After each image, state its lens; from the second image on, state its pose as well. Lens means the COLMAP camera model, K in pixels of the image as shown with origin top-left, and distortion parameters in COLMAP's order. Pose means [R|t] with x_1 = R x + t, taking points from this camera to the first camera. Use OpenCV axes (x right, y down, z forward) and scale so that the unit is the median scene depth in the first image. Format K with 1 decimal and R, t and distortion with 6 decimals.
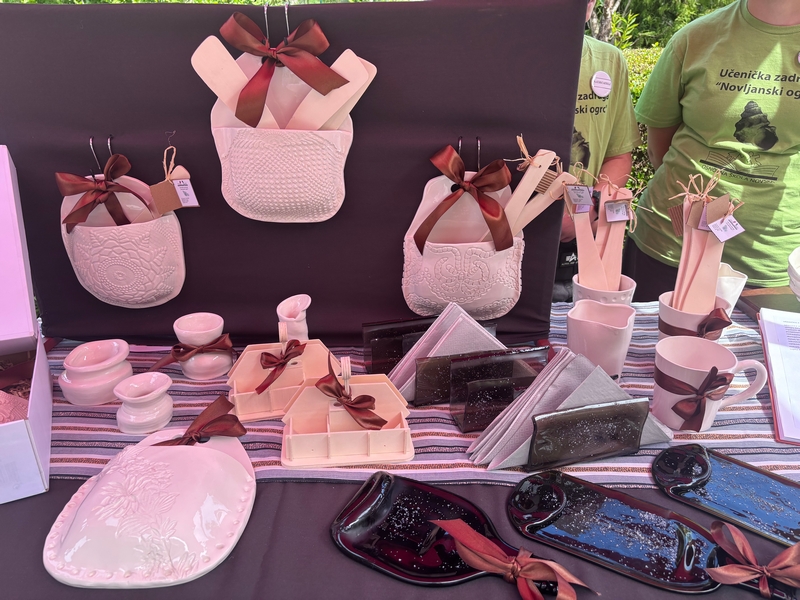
lens RADIAL K [[605.7, 0, 398.9], [0, 605.7, 306.7], [0, 0, 1]] dist [0.046127, -0.053380]
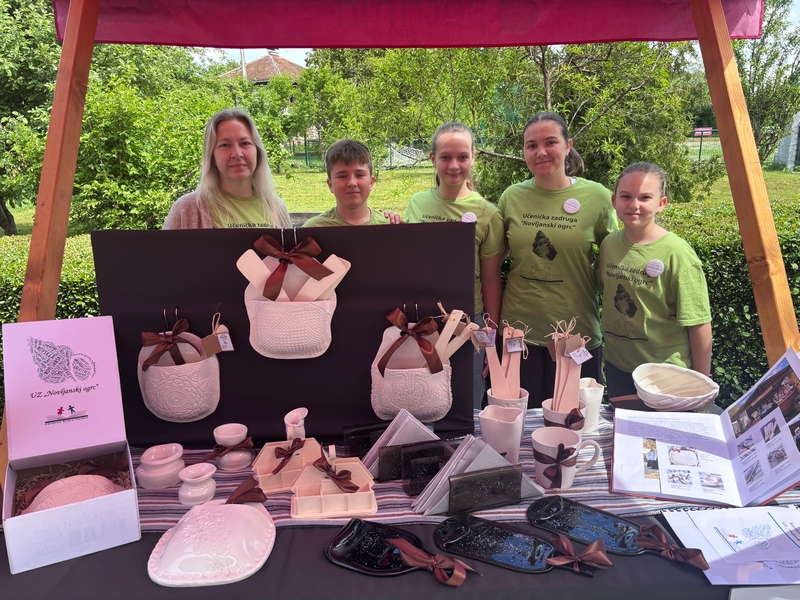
lens RADIAL K [[605.7, 0, 406.1], [0, 605.7, 295.2], [0, 0, 1]] dist [0.046127, -0.053380]
pose [[0.998840, -0.023809, 0.041845, 0.041456], [0.032270, 0.976100, -0.214914, 0.042200], [-0.035728, 0.216015, 0.975736, -0.560903]]
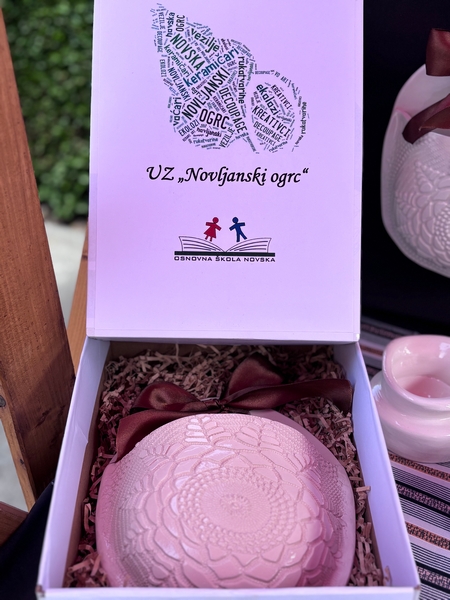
lens RADIAL K [[733.8, 0, 225.5], [0, 733.8, 301.2], [0, 0, 1]] dist [0.015826, 0.000000]
pose [[0.901834, 0.247154, -0.354416, -0.462506], [-0.178361, 0.960045, 0.215641, -0.105597], [0.393552, -0.131258, 0.909883, 0.342029]]
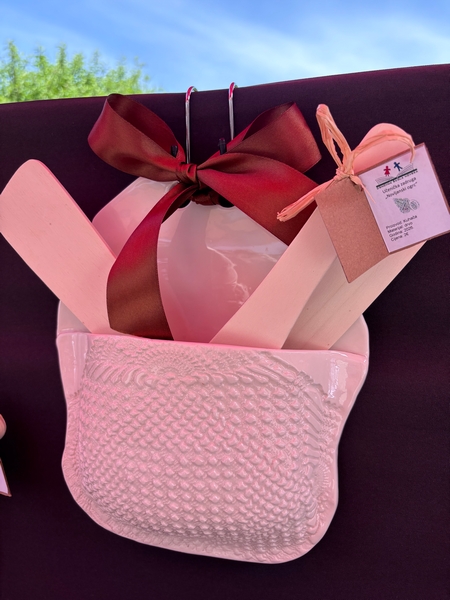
lens RADIAL K [[454.3, 0, 226.0], [0, 454.3, 301.6], [0, 0, 1]] dist [0.046127, -0.053380]
pose [[0.979693, 0.019463, -0.199559, -0.114519], [-0.093509, 0.924767, -0.368867, -0.212242], [0.177366, 0.380037, 0.907807, 0.737931]]
